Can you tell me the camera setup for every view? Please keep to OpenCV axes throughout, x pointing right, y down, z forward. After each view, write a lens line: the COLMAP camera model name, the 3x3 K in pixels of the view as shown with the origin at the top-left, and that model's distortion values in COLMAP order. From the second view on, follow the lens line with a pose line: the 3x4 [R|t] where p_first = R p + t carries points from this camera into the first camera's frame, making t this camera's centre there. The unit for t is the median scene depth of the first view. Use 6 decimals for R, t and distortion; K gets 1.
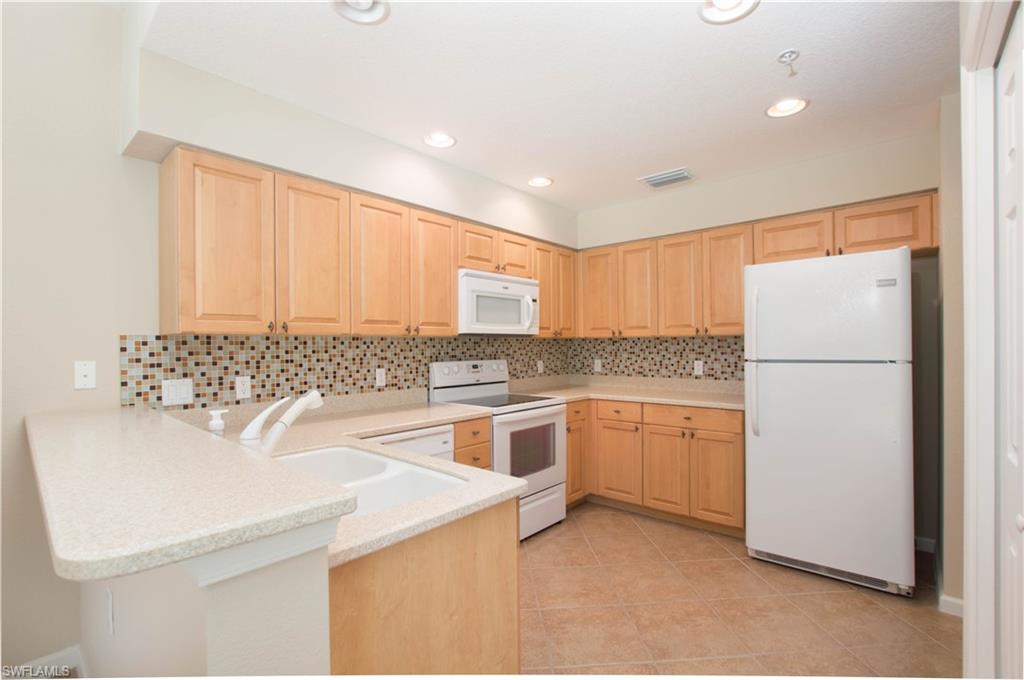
lens RADIAL K [[473.0, 0, 512.1], [0, 473.0, 349.0], [0, 0, 1]] dist [-0.001238, -0.000159]
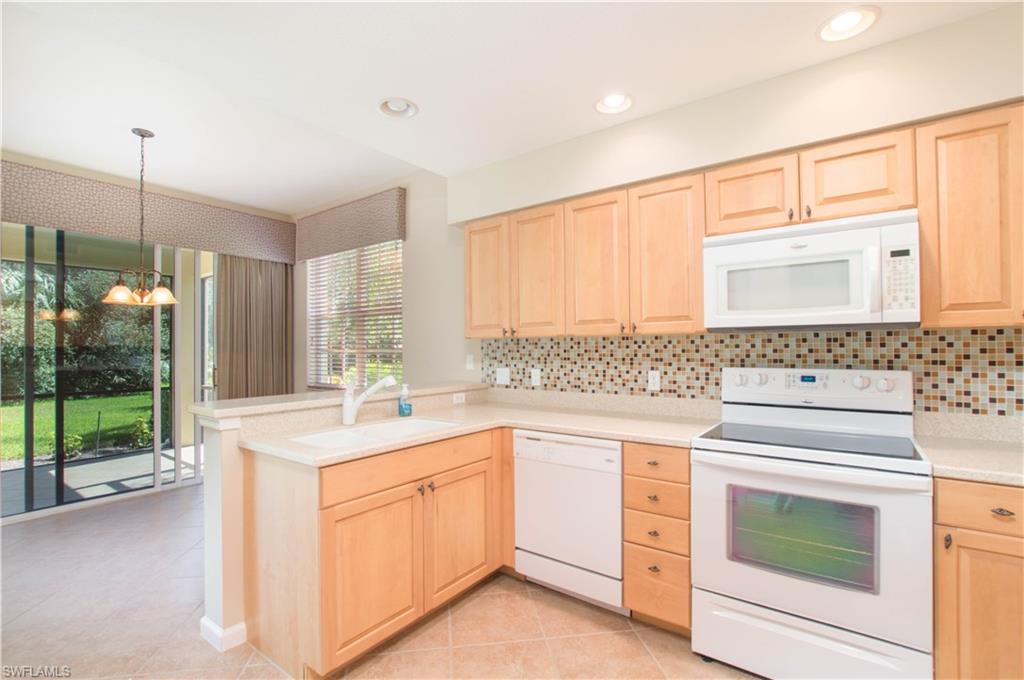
lens RADIAL K [[462.8, 0, 512.0], [0, 462.8, 340.0], [0, 0, 1]] dist [-0.002251, -0.000263]
pose [[0.093998, -0.008850, -0.995533, 0.596528], [-0.000200, 0.999960, -0.008909, -0.009648], [0.995572, 0.001036, 0.093992, 0.677280]]
